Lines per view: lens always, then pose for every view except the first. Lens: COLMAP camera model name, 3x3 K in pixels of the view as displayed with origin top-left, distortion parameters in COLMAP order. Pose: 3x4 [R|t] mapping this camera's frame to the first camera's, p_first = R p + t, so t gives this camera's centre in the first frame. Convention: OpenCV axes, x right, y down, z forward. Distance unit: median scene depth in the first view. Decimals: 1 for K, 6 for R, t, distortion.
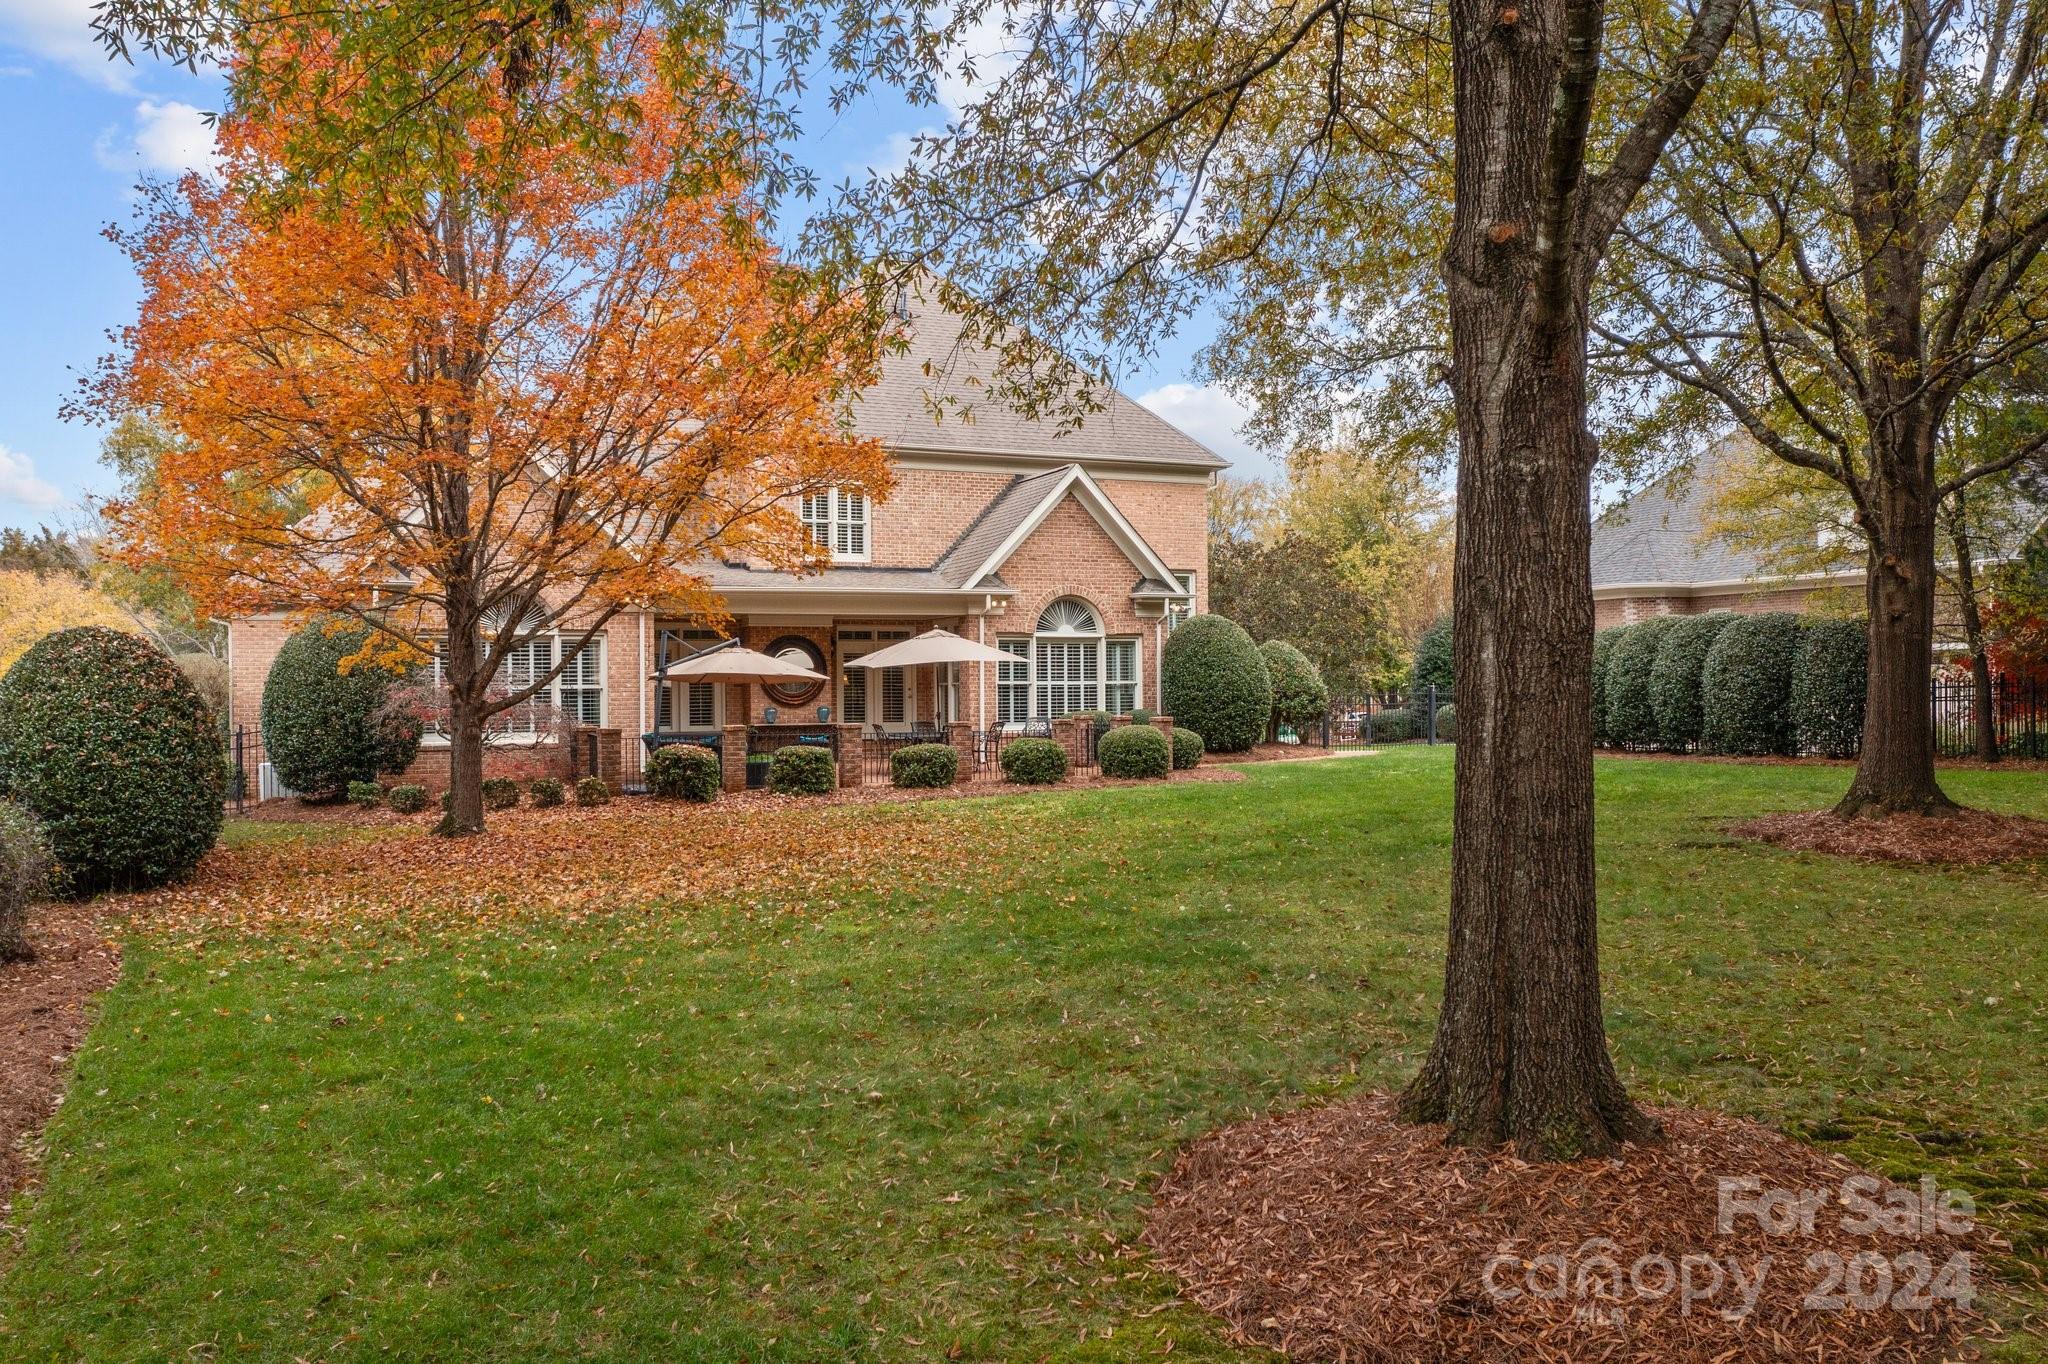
lens RADIAL K [[1619.1, 0, 1024.0], [0, 1619.1, 682.0], [0, 0, 1]] dist [0.004896, 0.000904]
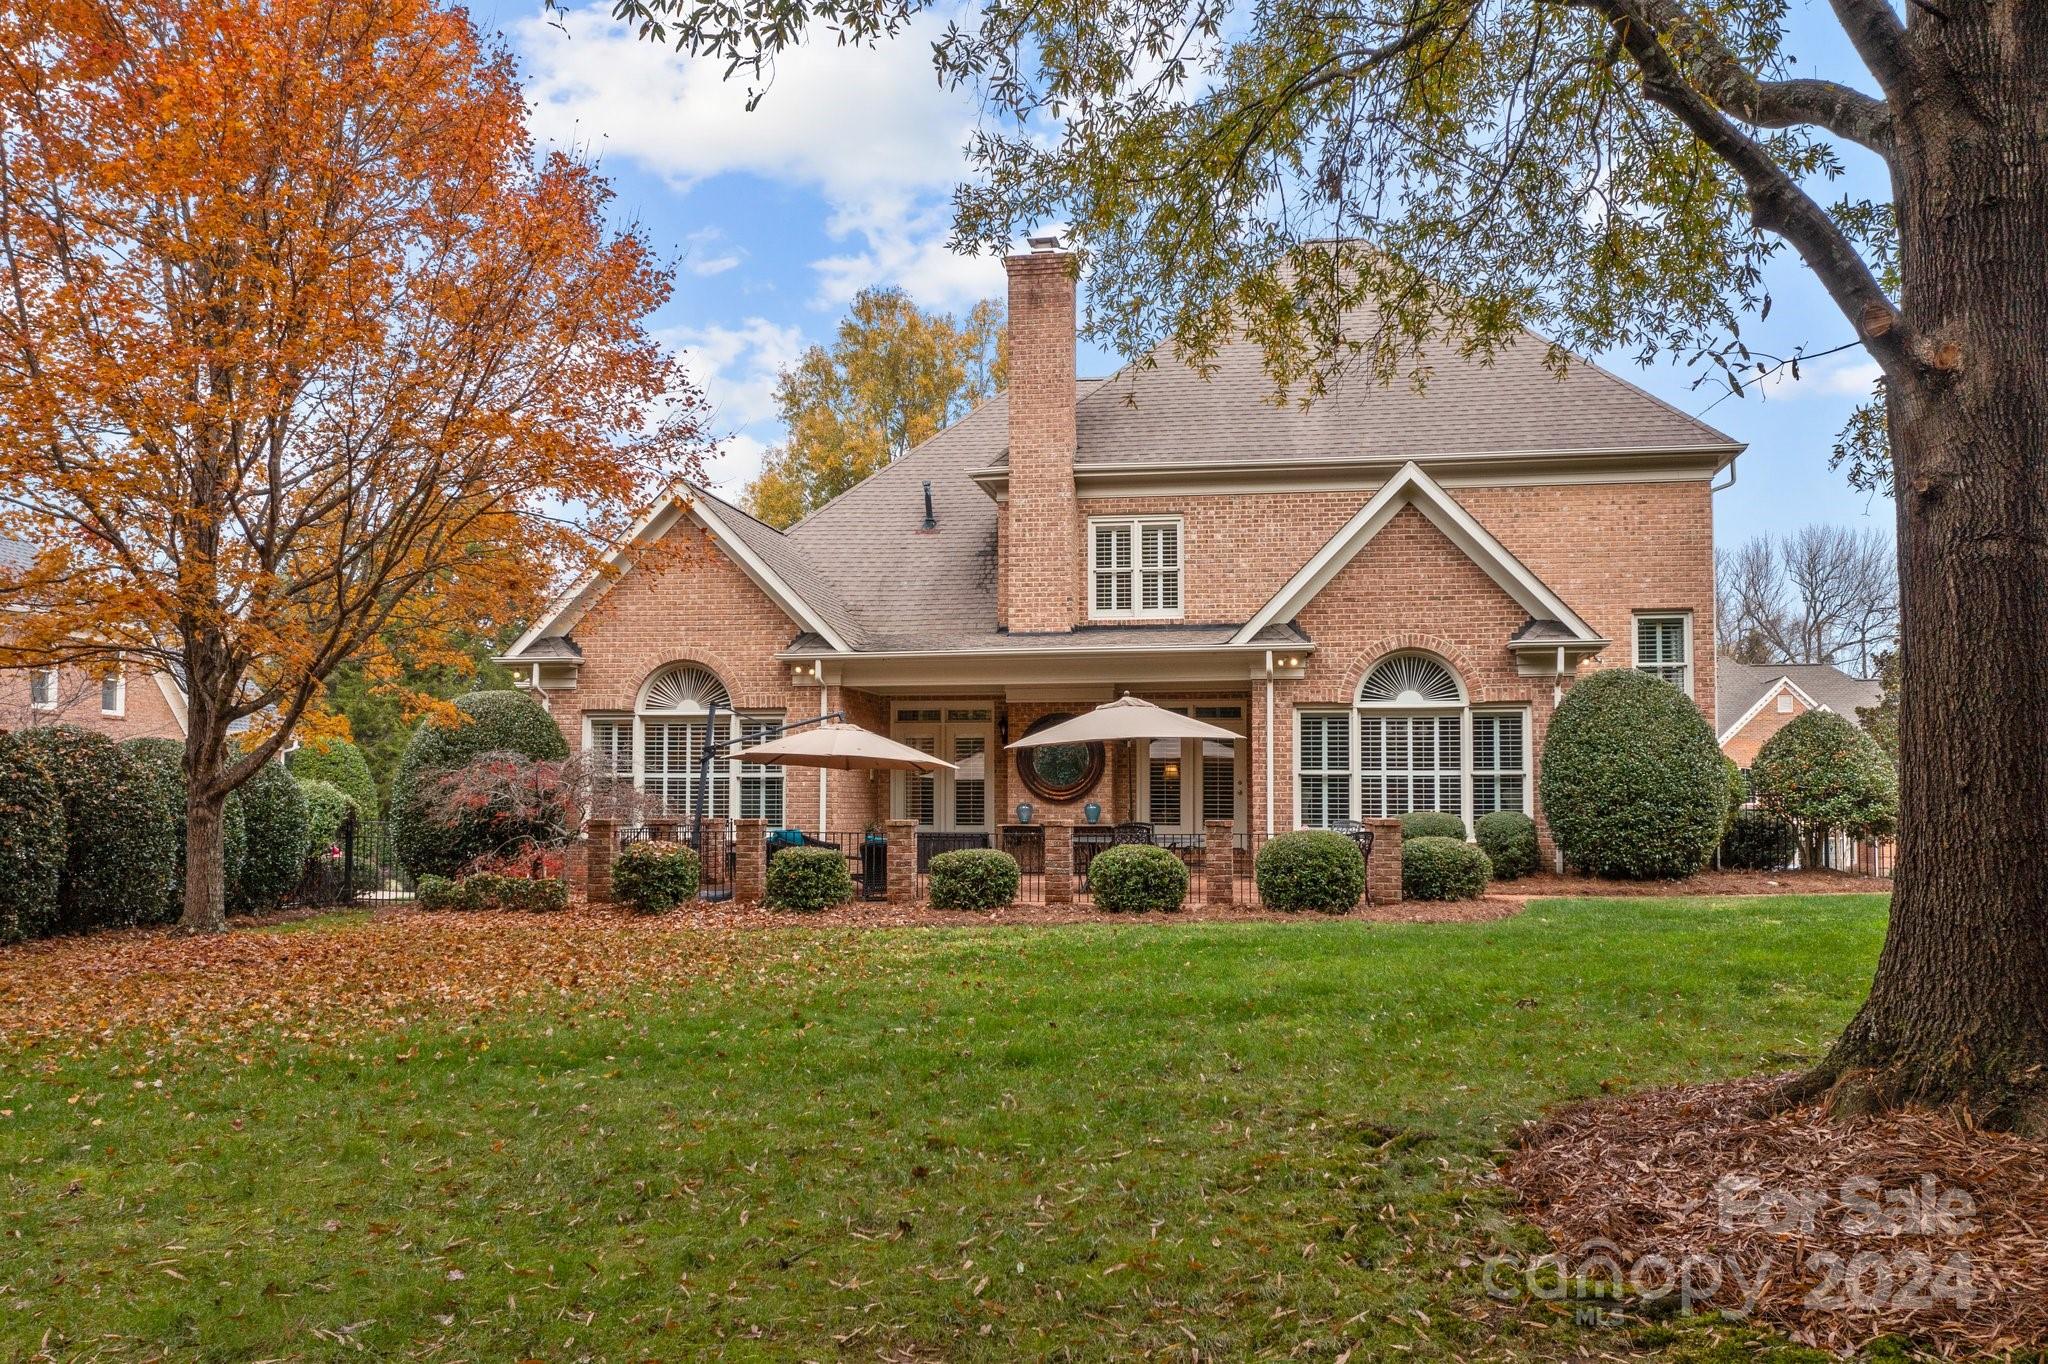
lens RADIAL K [[1658.6, 0, 1024.6], [0, 1658.6, 717.7], [0, 0, 1]] dist [0.002249, -0.000118]
pose [[0.828084, -0.020767, -0.560219, 0.293111], [-0.006170, 0.998915, -0.046150, 0.010792], [0.560570, 0.041673, 0.827058, 0.311465]]
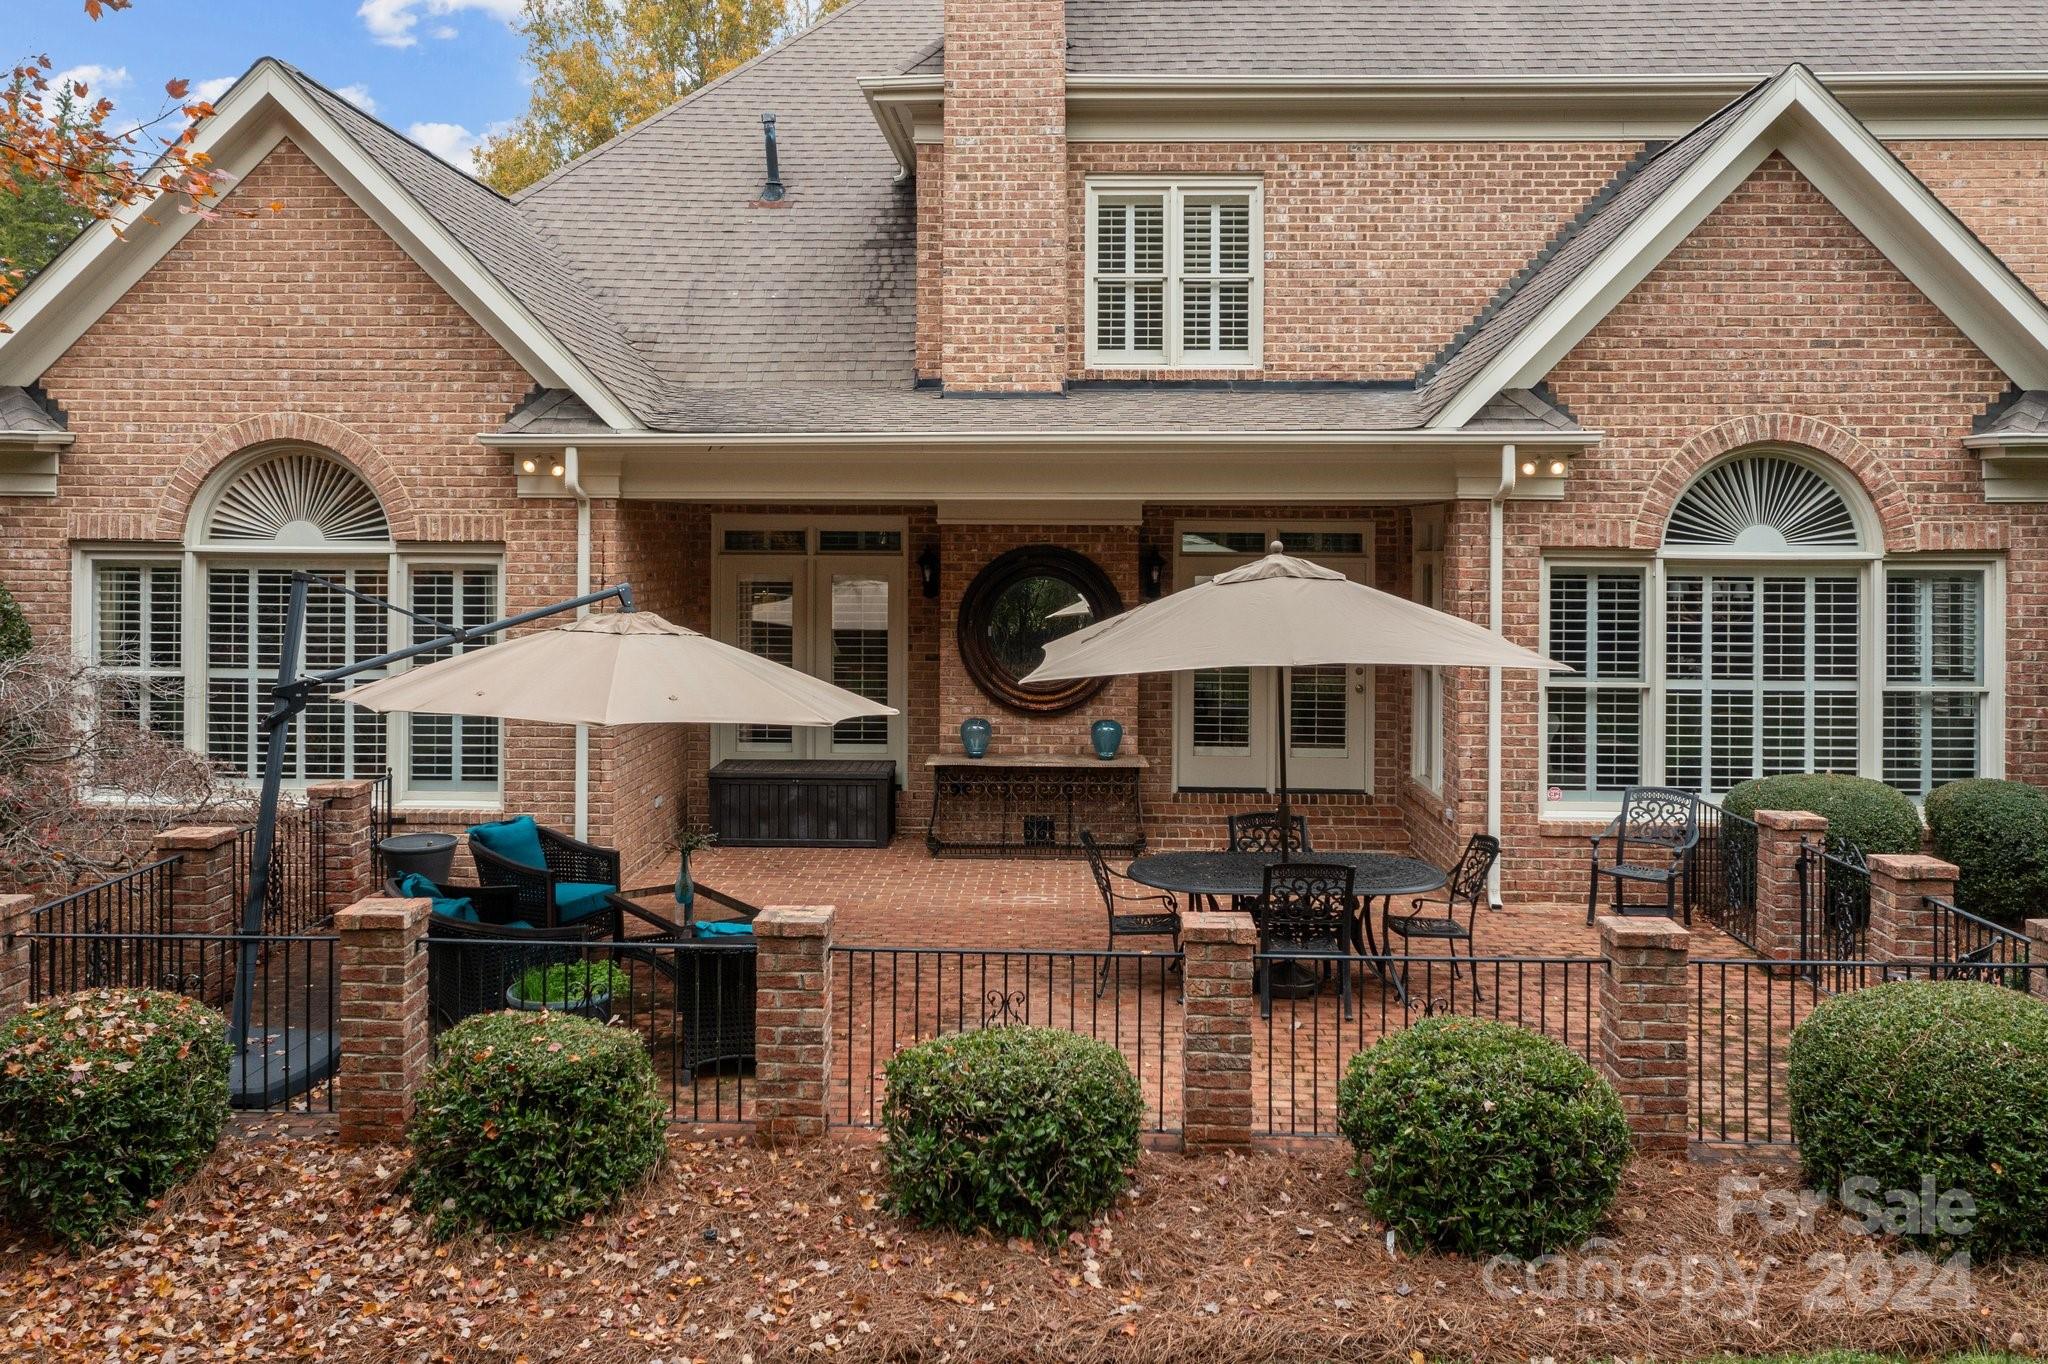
lens RADIAL K [[1683.9, 0, 1016.2], [0, 1683.9, 526.8], [0, 0, 1]] dist [0.006561, -0.000775]
pose [[0.893832, 0.010363, -0.448283, 0.046322], [-0.011352, 0.999935, 0.000480, -0.033392], [0.448259, 0.004660, 0.893892, 0.595168]]
